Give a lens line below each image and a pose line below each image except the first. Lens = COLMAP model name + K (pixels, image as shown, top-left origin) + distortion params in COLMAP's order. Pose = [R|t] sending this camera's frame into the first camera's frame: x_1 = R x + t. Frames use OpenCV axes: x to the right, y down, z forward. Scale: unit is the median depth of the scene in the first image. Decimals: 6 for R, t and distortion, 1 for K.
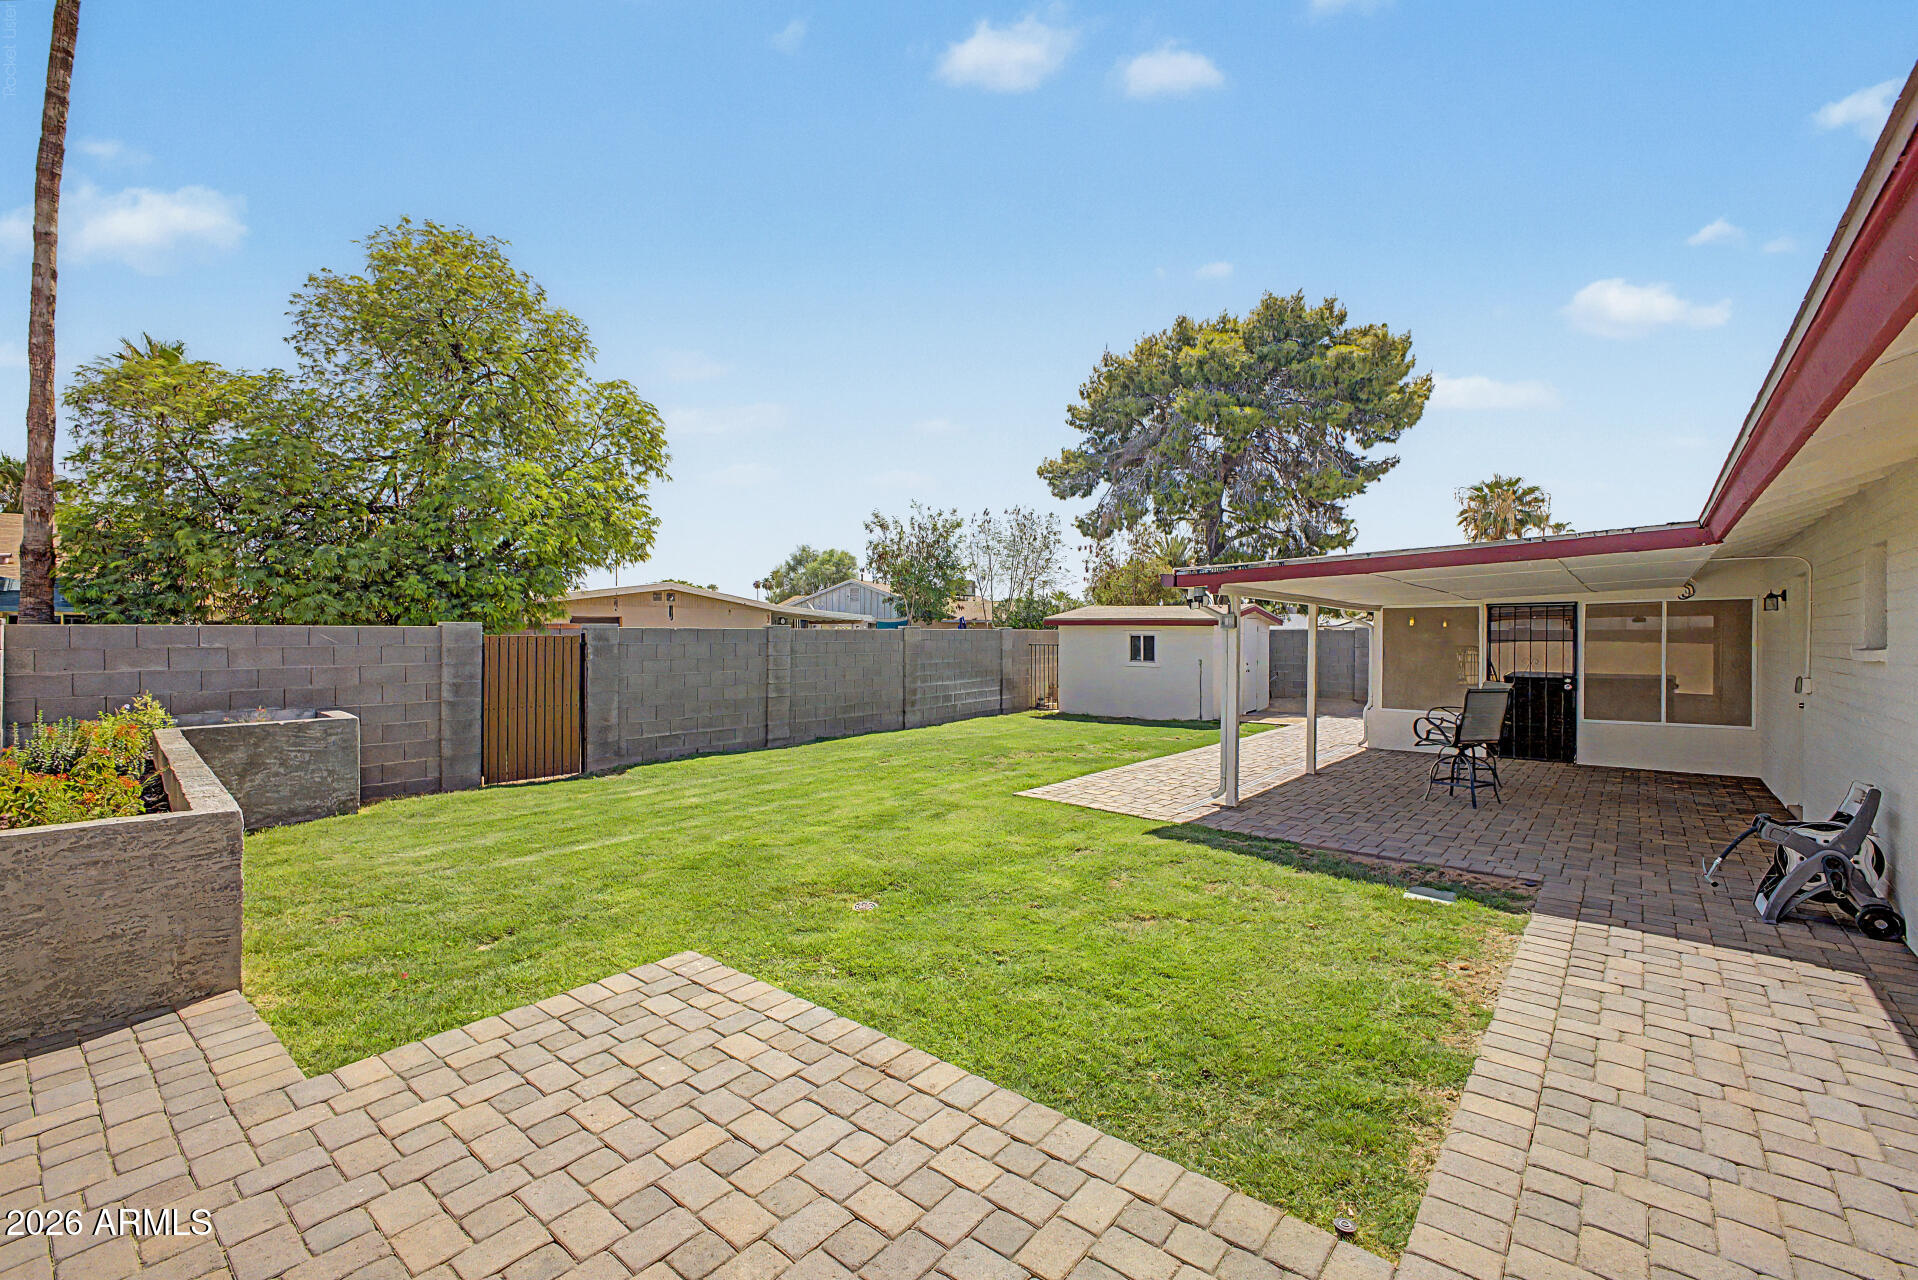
lens RADIAL K [[790.7, 0, 959.0], [0, 790.7, 640.0], [0, 0, 1]] dist [-0.002231, -0.000284]
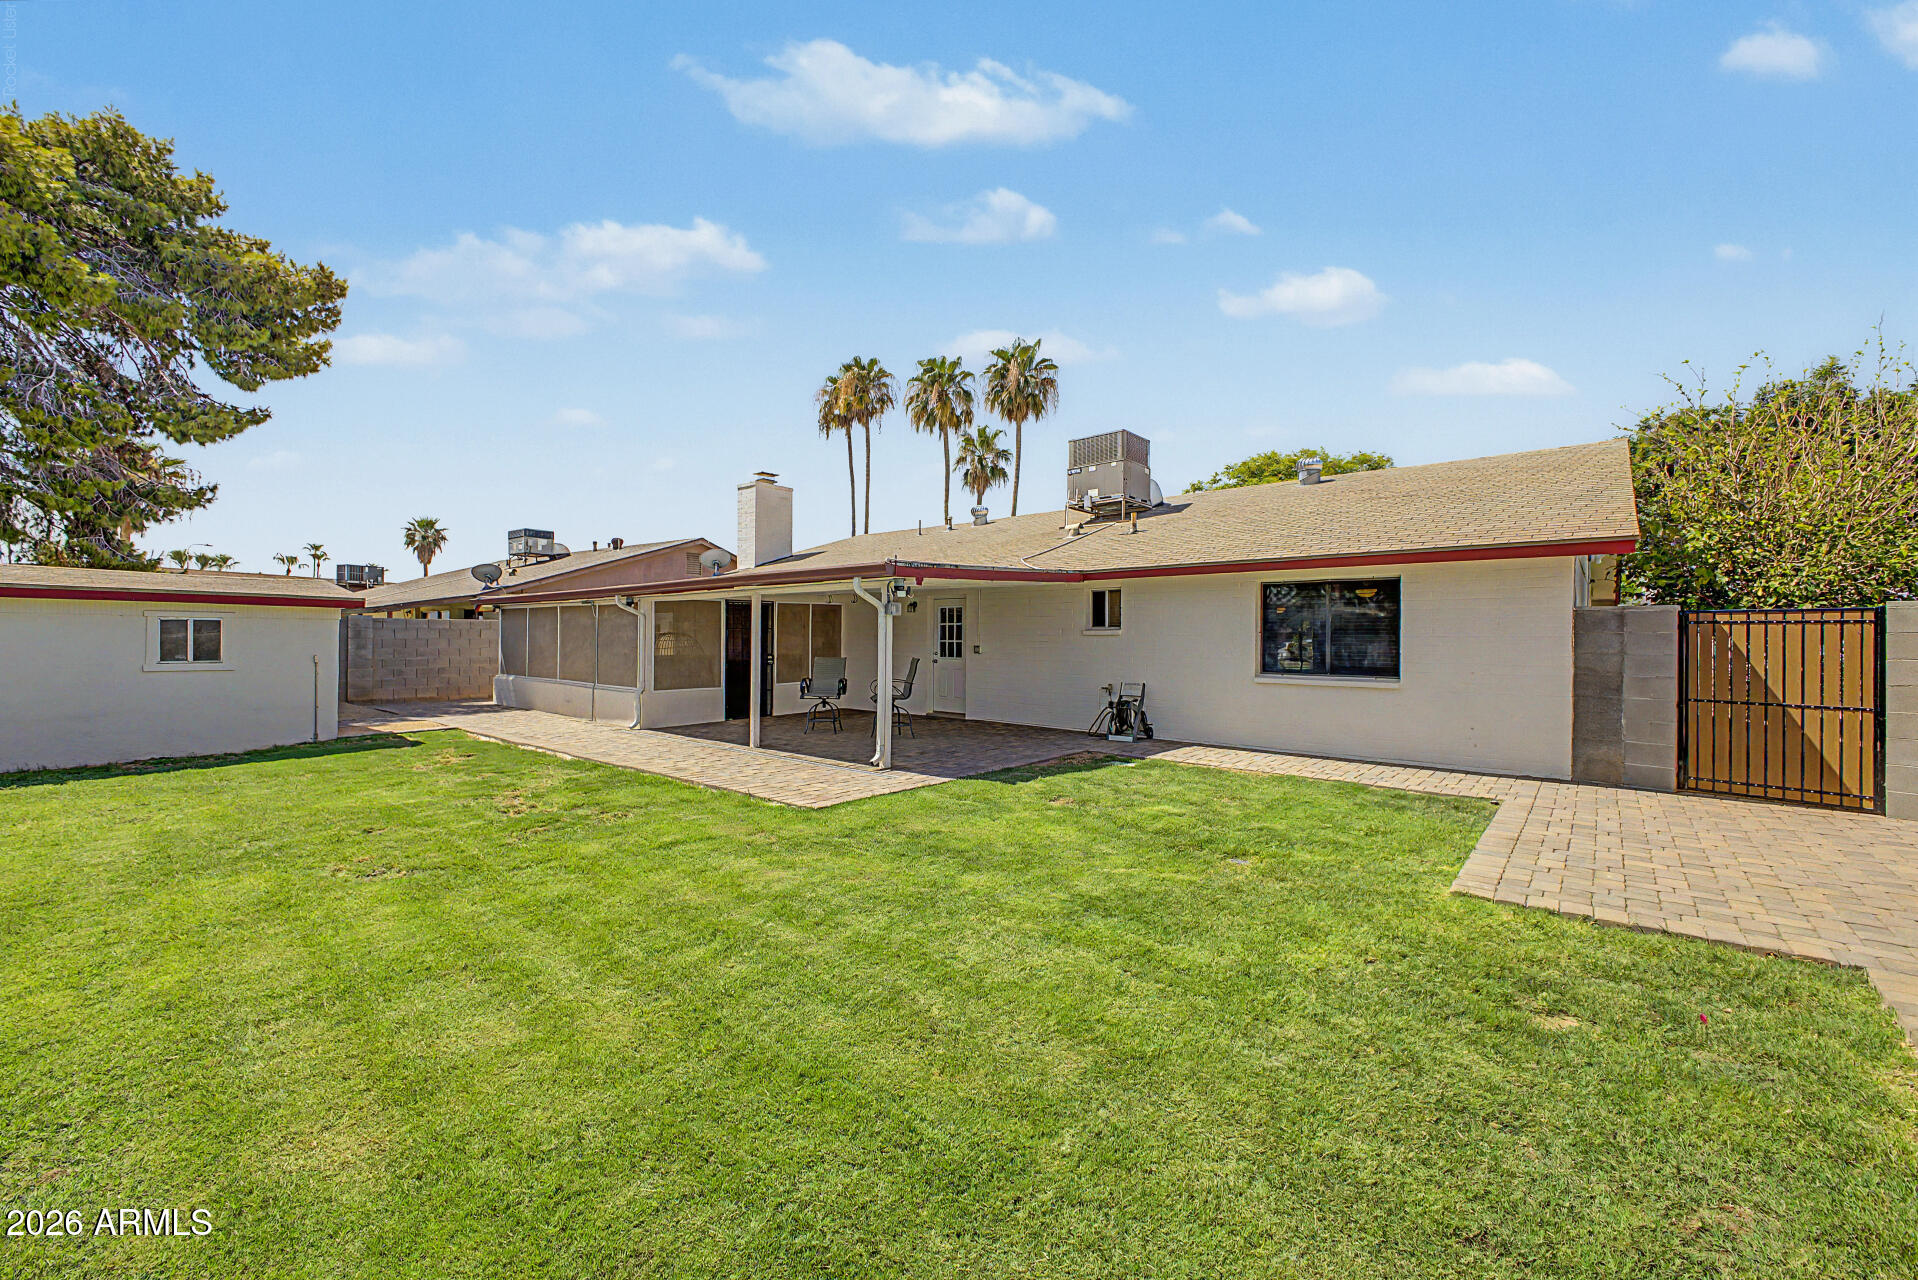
lens RADIAL K [[790.7, 0, 959.0], [0, 790.7, 640.0], [0, 0, 1]] dist [-0.002231, -0.000284]
pose [[0.063536, 0.001406, 0.997979, -0.337975], [0.000348, 0.999999, -0.001431, 0.010270], [-0.997980, 0.000439, 0.063535, 0.366464]]
